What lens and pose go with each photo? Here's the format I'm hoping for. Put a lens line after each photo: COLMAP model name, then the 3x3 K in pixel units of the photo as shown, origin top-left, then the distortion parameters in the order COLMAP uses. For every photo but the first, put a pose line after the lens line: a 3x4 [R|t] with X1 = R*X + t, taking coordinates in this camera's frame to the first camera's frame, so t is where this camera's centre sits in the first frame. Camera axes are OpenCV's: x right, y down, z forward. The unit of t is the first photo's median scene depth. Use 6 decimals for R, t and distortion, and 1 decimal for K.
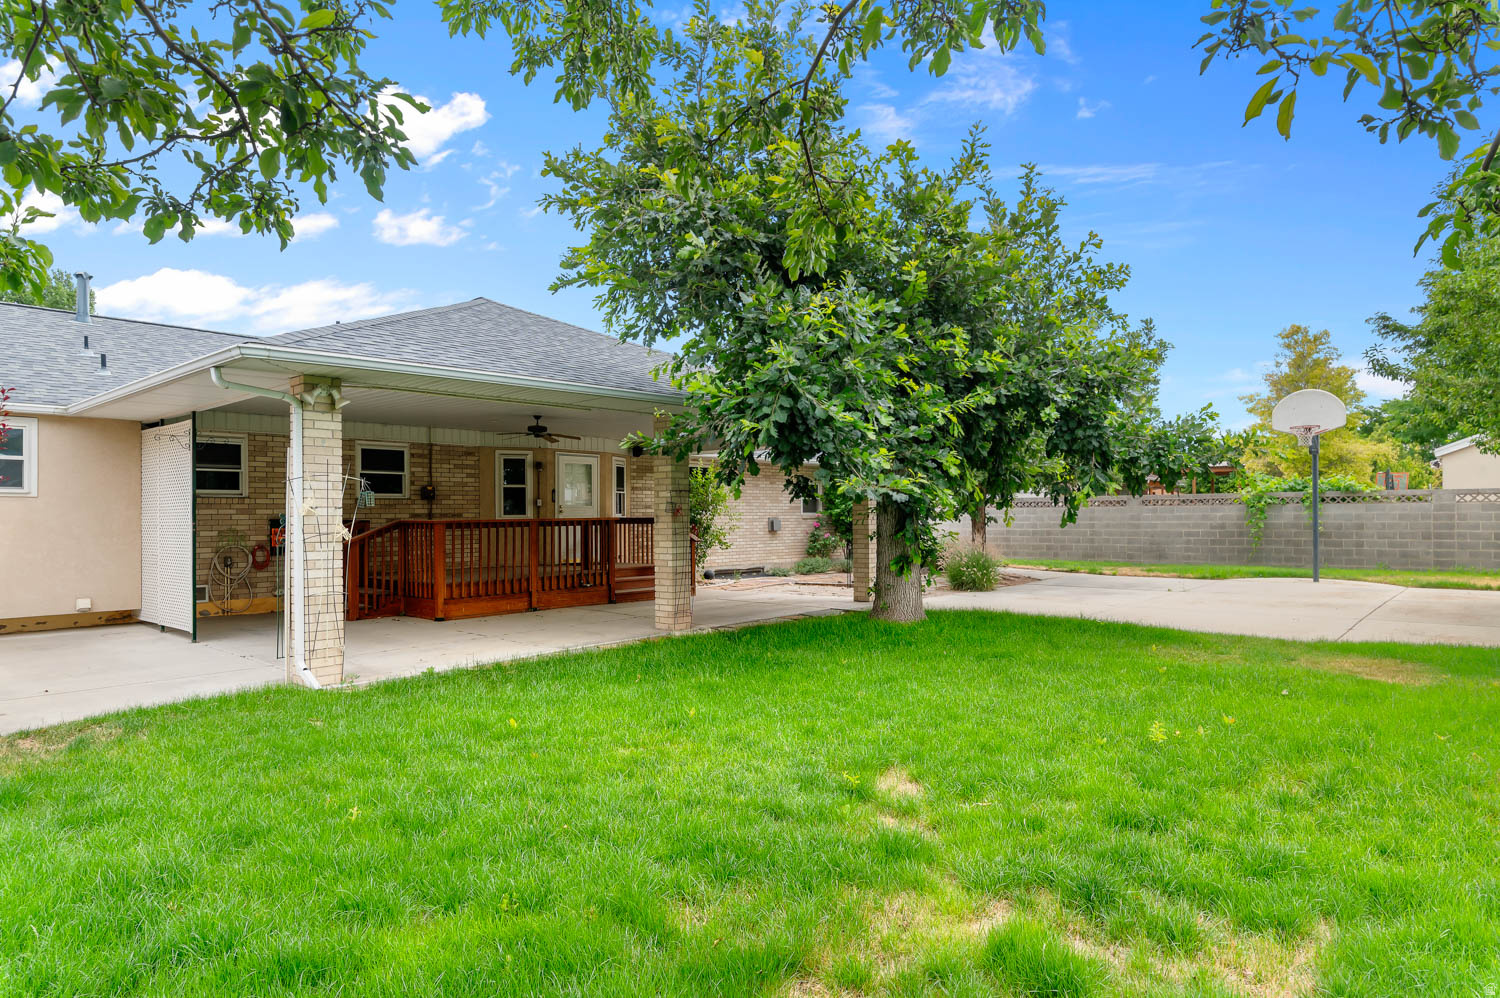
lens RADIAL K [[861.0, 0, 750.0], [0, 861.0, 496.8], [0, 0, 1]] dist [0.005733, -0.002264]
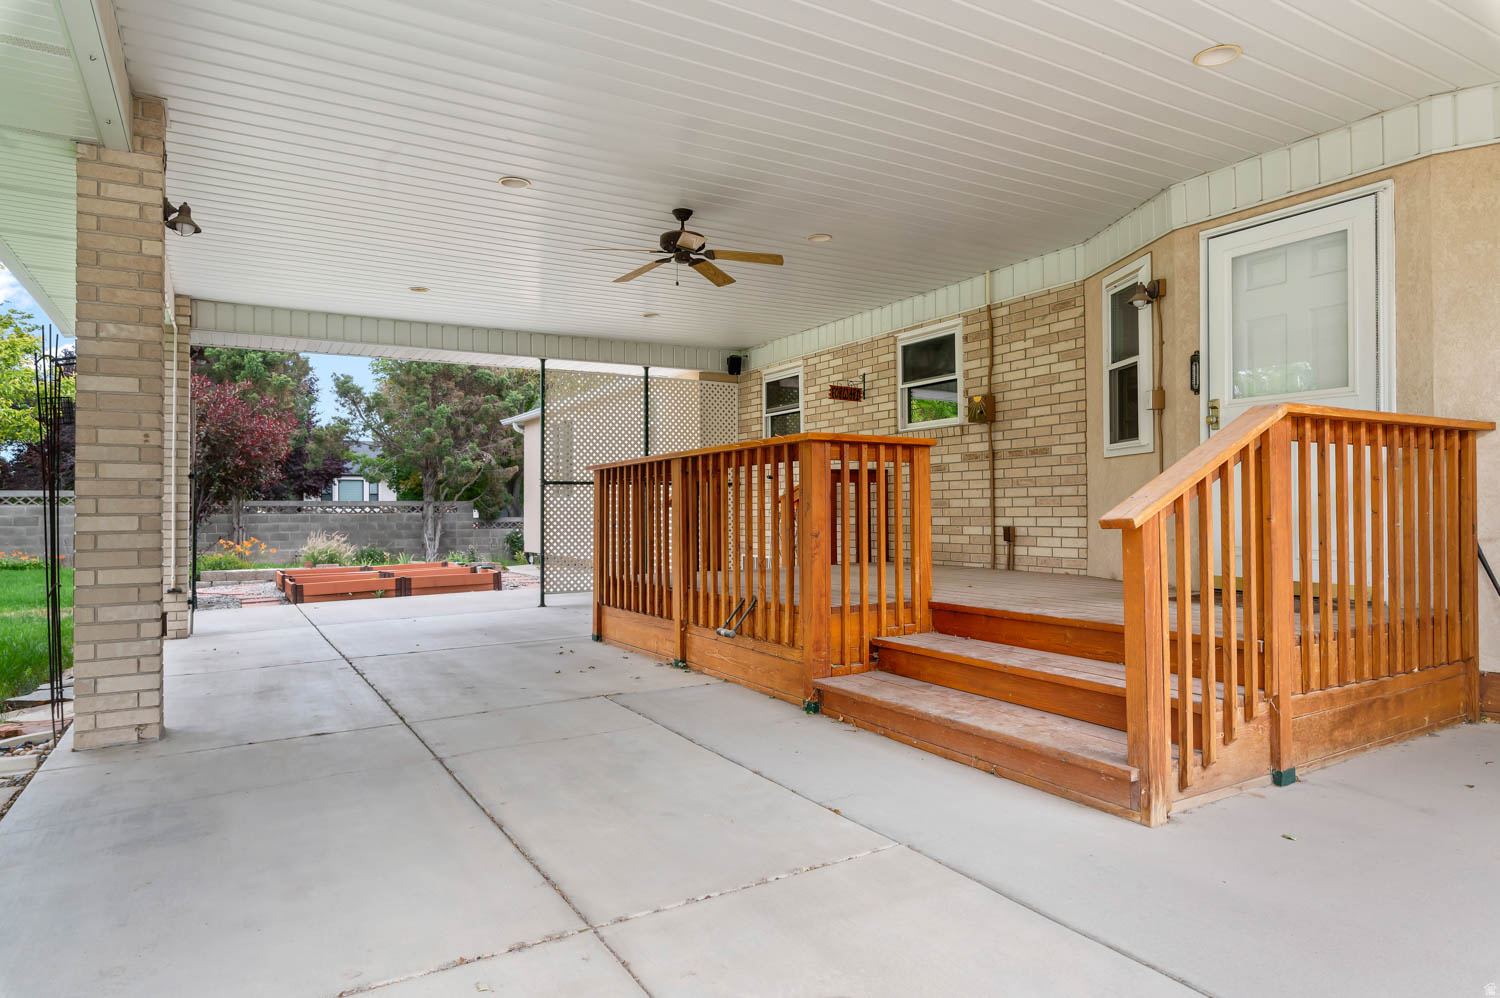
lens RADIAL K [[903.9, 0, 753.1], [0, 903.9, 502.2], [0, 0, 1]] dist [-0.001207, -0.000528]
pose [[-0.309526, 0.004689, -0.950879, 0.151796], [0.032183, 0.999467, -0.005547, 0.046636], [0.950346, -0.032320, -0.309512, 1.029934]]
